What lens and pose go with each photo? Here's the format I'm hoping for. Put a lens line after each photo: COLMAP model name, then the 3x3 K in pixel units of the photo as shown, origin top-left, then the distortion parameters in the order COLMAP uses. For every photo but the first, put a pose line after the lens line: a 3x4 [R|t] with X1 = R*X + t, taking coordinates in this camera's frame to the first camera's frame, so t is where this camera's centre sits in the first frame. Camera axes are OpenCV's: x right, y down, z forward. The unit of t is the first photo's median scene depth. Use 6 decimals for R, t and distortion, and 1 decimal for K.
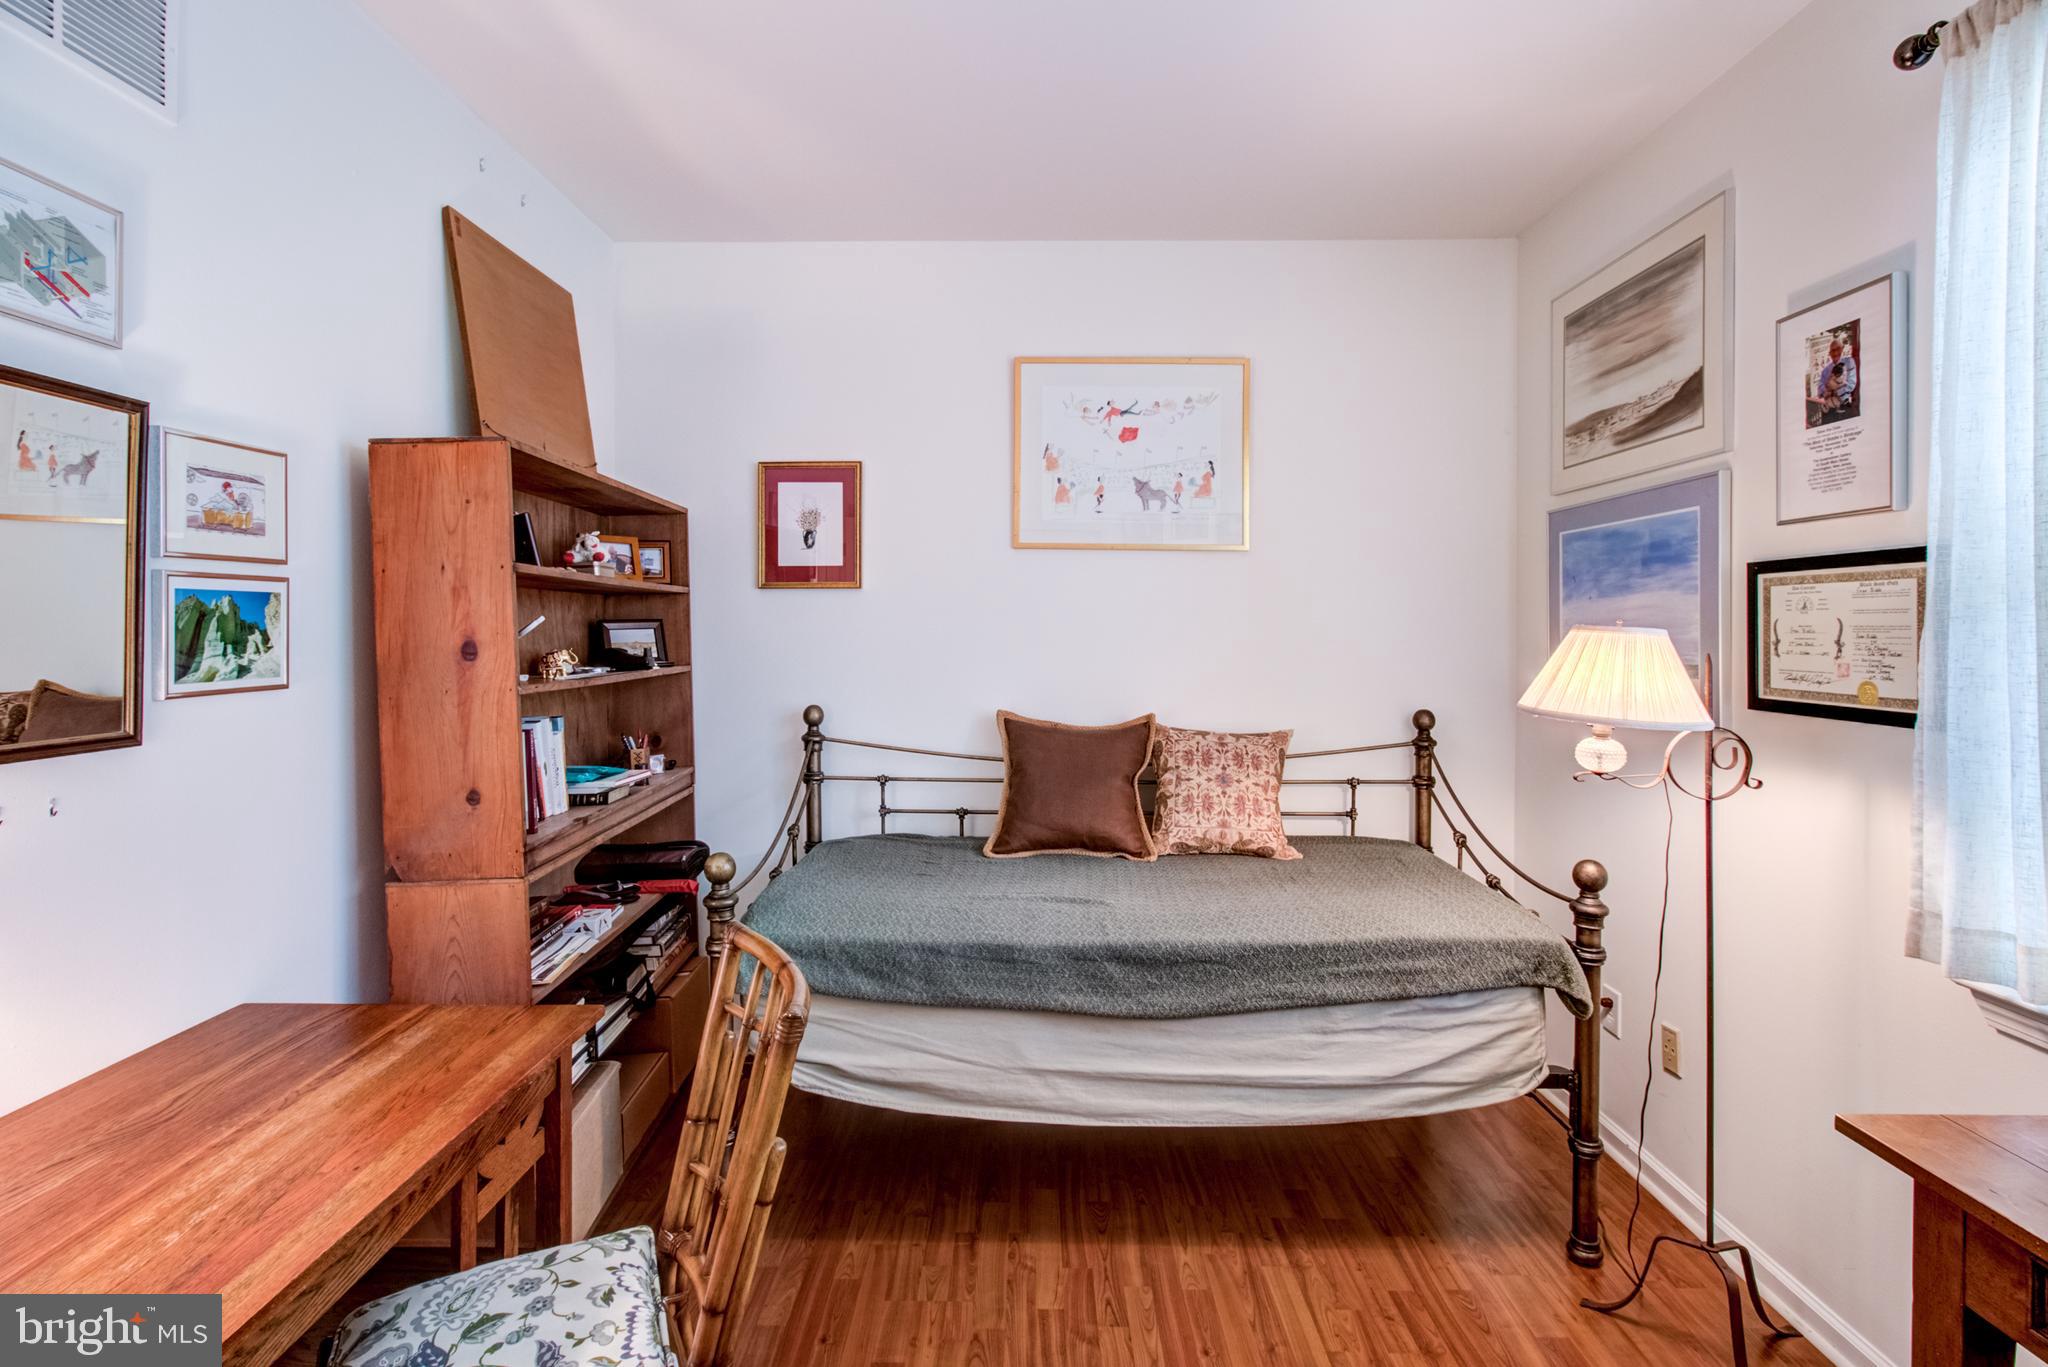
lens RADIAL K [[970.7, 0, 1020.2], [0, 970.7, 658.3], [0, 0, 1]] dist [-0.000510, 0.001507]
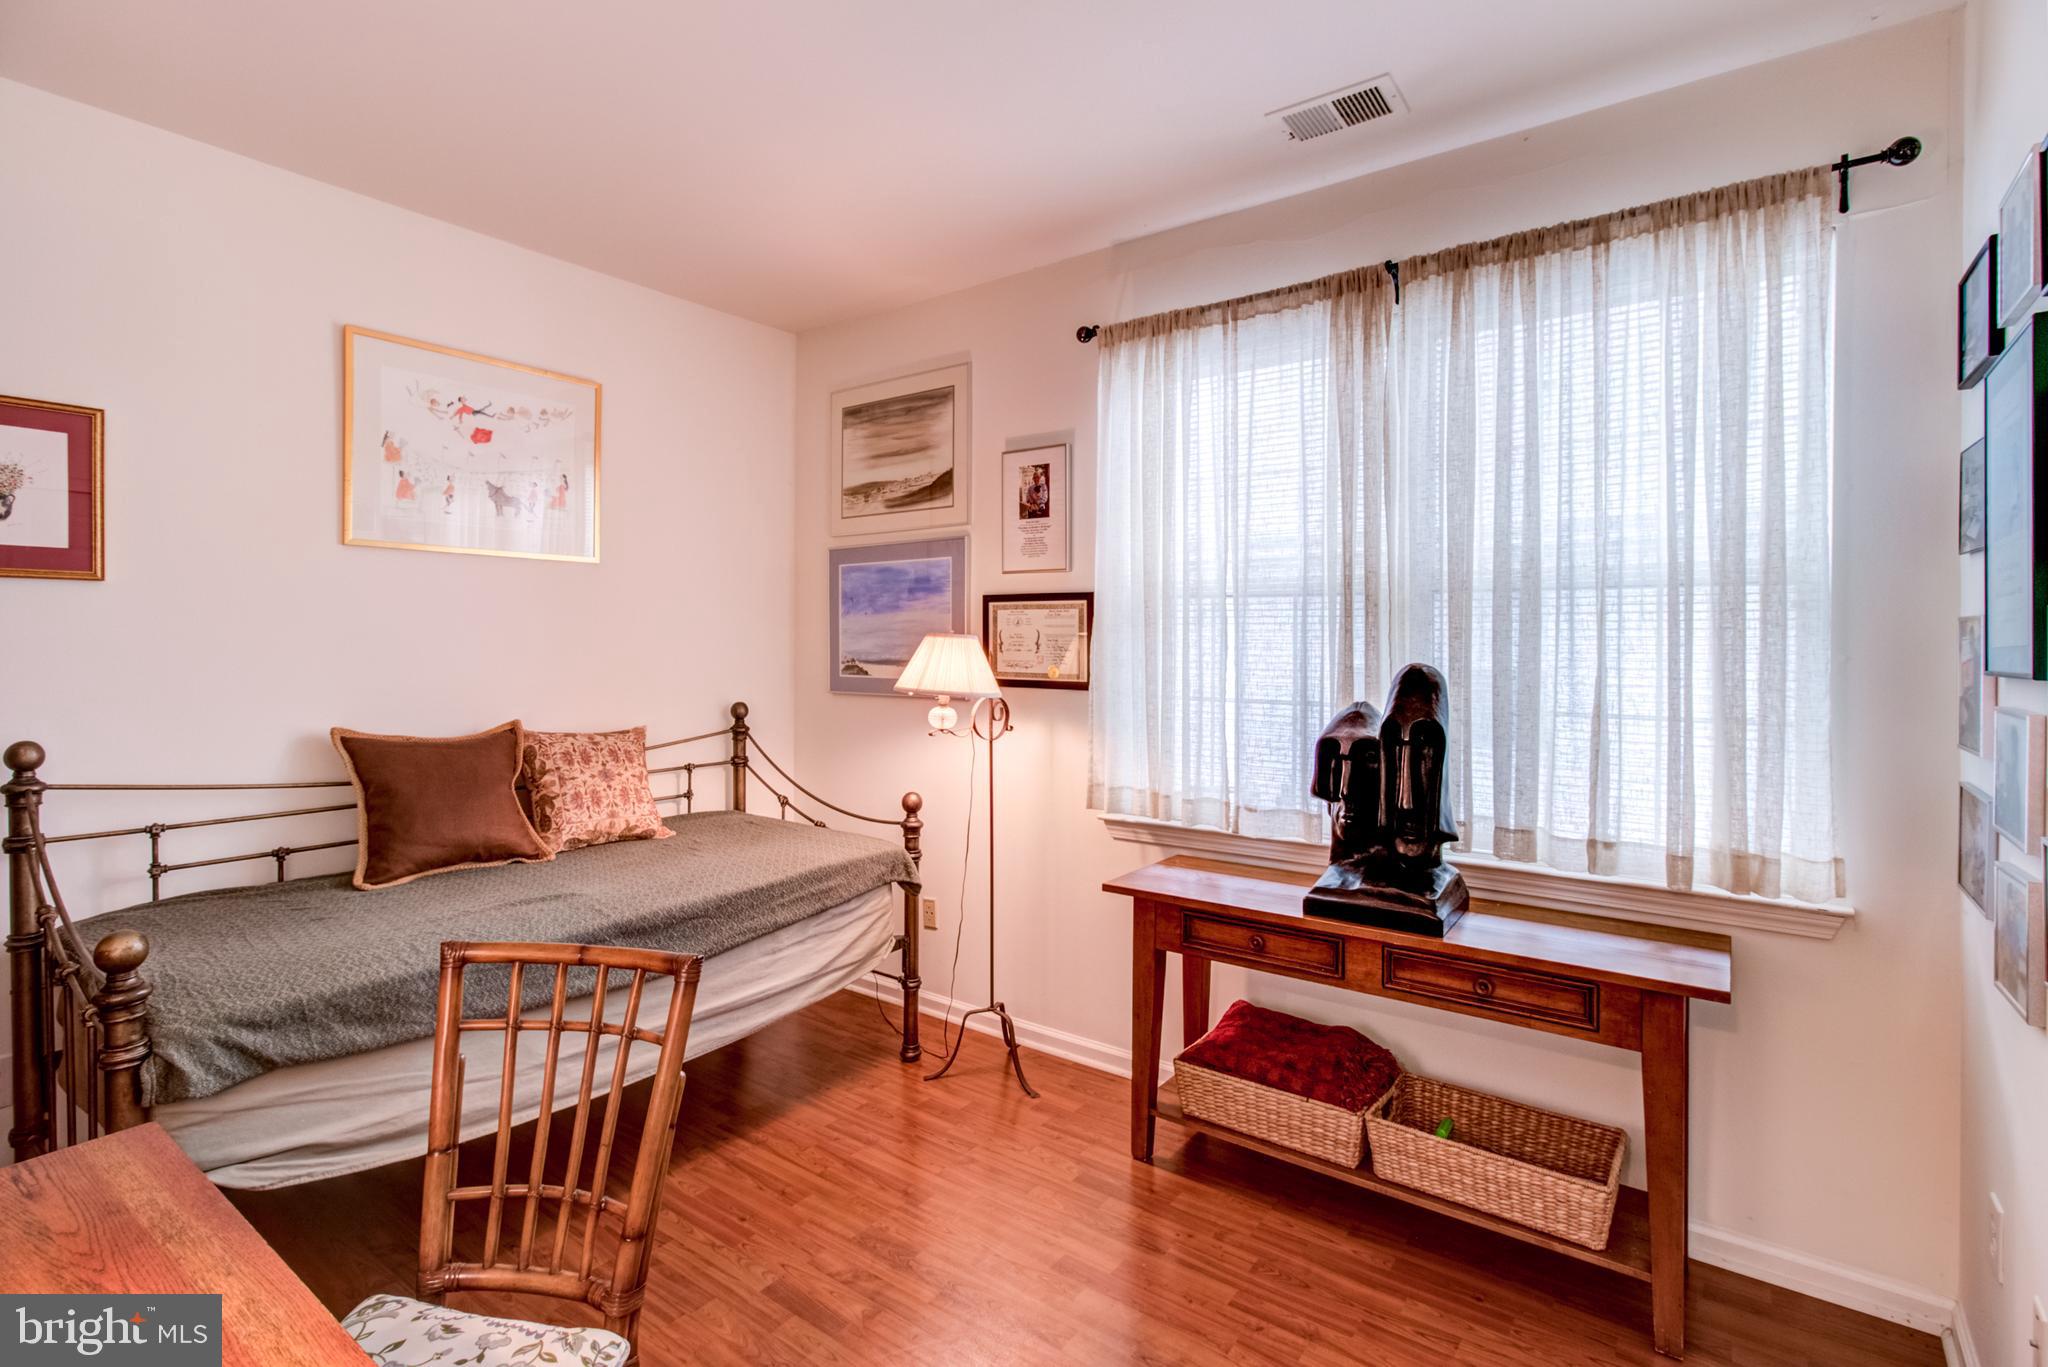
lens RADIAL K [[972.8, 0, 1030.4], [0, 972.8, 685.0], [0, 0, 1]] dist [-0.065045, 0.055426]
pose [[0.583777, -0.039422, 0.810956, -0.490959], [0.021361, 0.999221, 0.033197, -0.000768], [-0.811633, -0.002057, 0.584164, -0.014154]]
